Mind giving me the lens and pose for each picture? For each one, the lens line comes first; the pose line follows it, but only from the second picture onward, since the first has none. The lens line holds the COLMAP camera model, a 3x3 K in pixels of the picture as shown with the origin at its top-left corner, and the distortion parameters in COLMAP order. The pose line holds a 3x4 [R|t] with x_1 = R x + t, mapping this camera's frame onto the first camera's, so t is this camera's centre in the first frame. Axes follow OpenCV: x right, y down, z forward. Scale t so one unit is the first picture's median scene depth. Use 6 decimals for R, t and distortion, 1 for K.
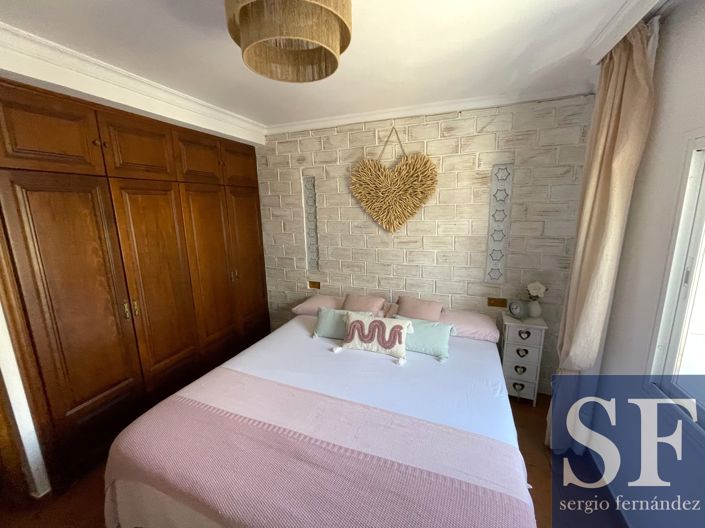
lens RADIAL K [[285.3, 0, 352.3], [0, 285.3, 265.2], [0, 0, 1]] dist [-0.003960, 0.000264]
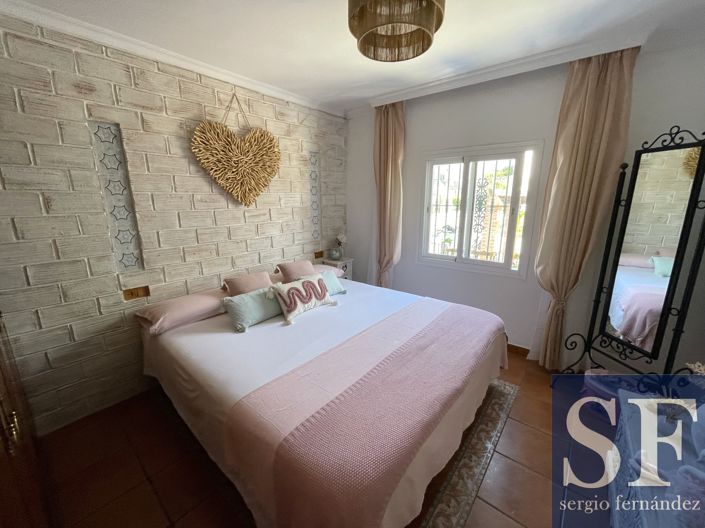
lens RADIAL K [[285.3, 0, 352.1], [0, 285.3, 263.8], [0, 0, 1]] dist [-0.003960, 0.000264]
pose [[0.314173, -0.196143, 0.928883, -0.719743], [0.194437, 0.970978, 0.139268, 0.011679], [-0.929241, 0.136855, 0.343192, 0.383554]]
